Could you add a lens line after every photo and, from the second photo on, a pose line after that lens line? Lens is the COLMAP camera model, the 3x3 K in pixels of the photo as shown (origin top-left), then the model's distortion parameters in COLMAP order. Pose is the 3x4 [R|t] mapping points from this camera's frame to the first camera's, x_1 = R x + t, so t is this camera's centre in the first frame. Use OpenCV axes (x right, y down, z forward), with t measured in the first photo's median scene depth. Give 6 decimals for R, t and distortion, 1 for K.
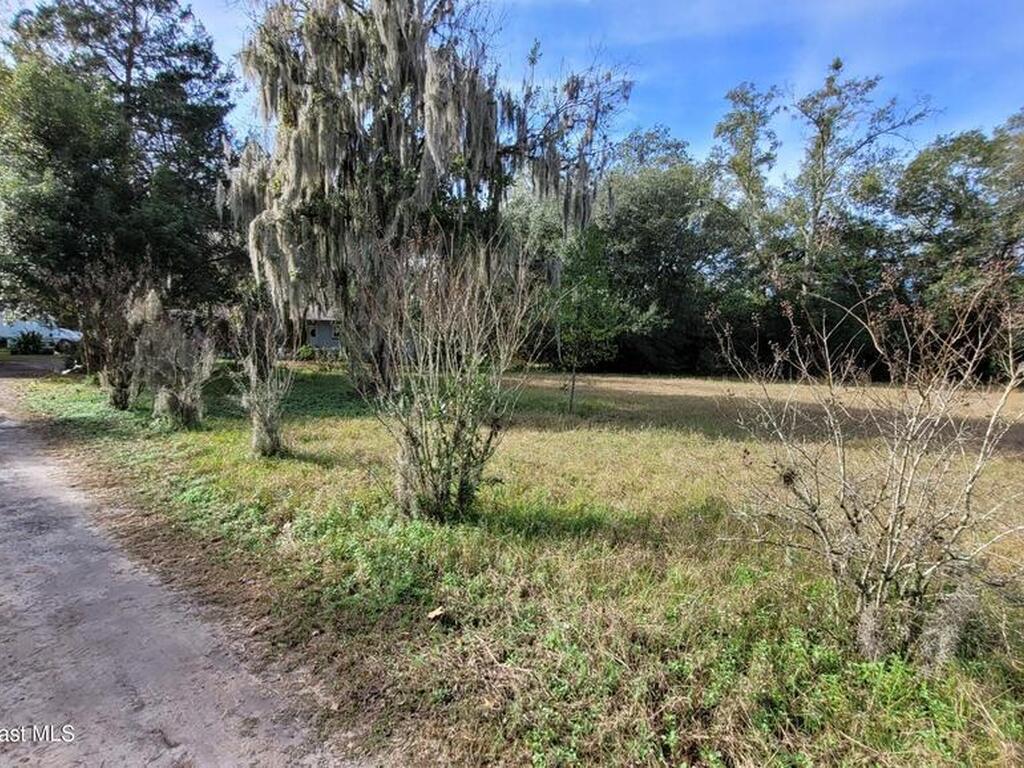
lens RADIAL K [[410.9, 0, 512.6], [0, 410.9, 388.4], [0, 0, 1]] dist [-0.001550, -0.000735]
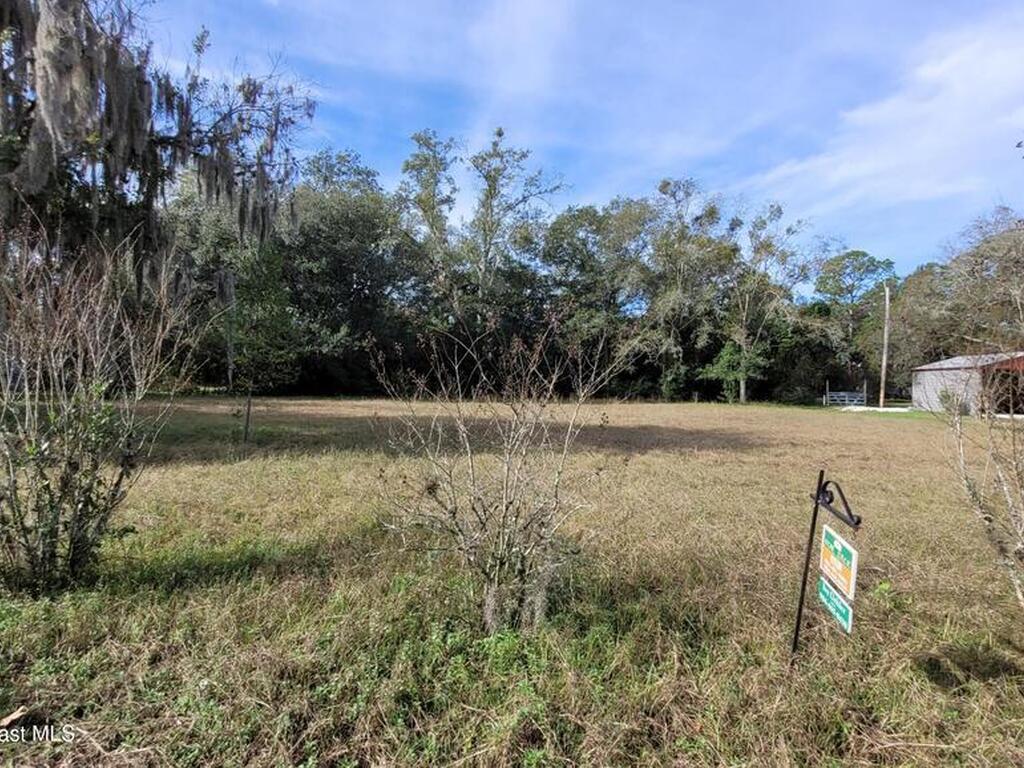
lens RADIAL K [[447.5, 0, 512.0], [0, 447.5, 384.0], [0, 0, 1]] dist [-0.001395, -0.000576]
pose [[0.897936, -0.015748, 0.439845, 0.247319], [0.032050, 0.999046, -0.029660, -0.019966], [-0.438958, 0.040730, 0.897584, -0.159112]]
